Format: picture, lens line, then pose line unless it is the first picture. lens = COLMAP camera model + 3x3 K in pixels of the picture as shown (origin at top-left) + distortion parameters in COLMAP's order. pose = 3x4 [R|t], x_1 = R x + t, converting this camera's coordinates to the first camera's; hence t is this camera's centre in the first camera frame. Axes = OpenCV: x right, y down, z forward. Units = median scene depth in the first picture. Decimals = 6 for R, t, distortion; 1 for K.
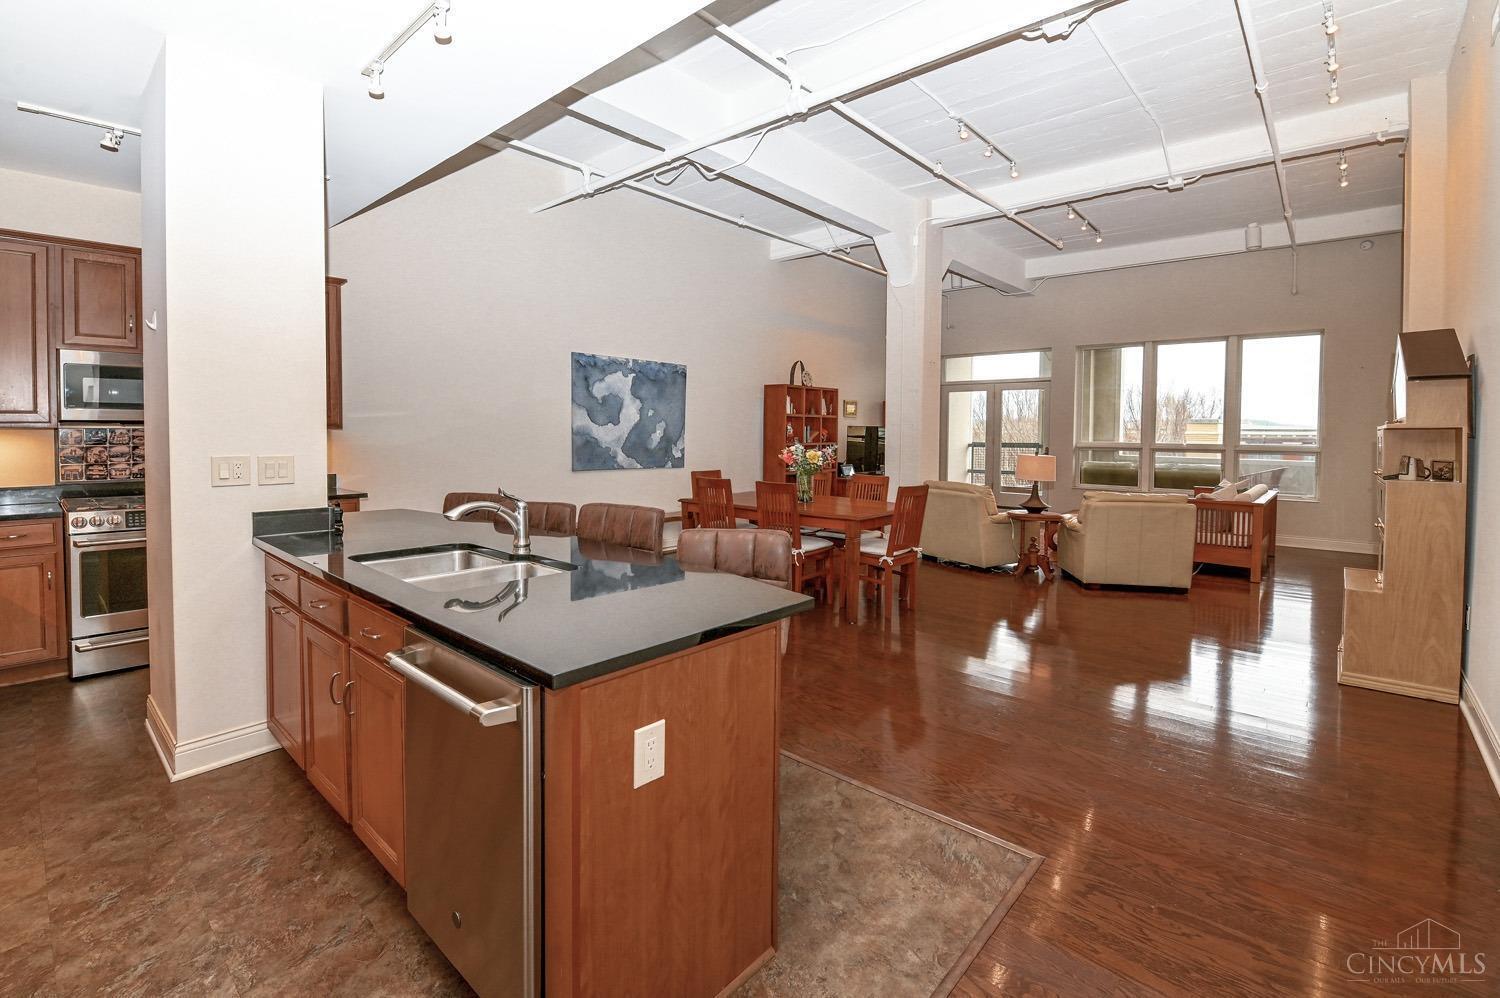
lens RADIAL K [[665.4, 0, 766.4], [0, 665.4, 460.1], [0, 0, 1]] dist [-0.012261, -0.004285]
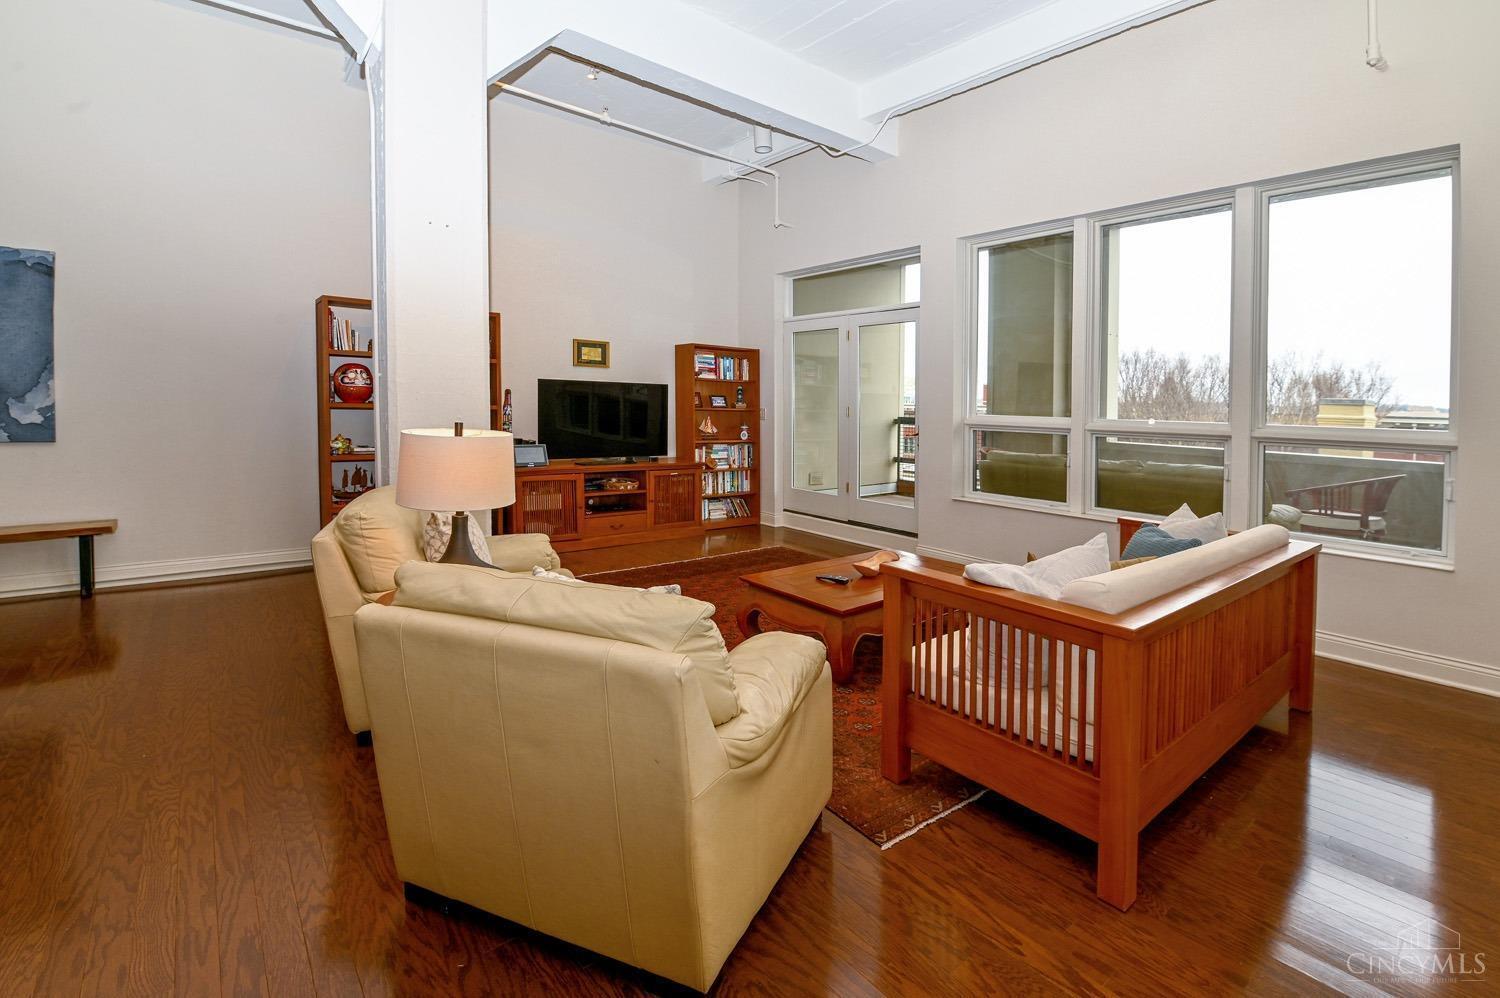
lens RADIAL K [[665.4, 0, 791.8], [0, 665.4, 377.8], [0, 0, 1]] dist [-0.012261, -0.004285]
pose [[0.986368, 0.010656, -0.164207, 0.549811], [-0.024685, 0.996191, -0.083631, -0.011820], [0.162690, 0.086545, 0.982874, 0.580251]]
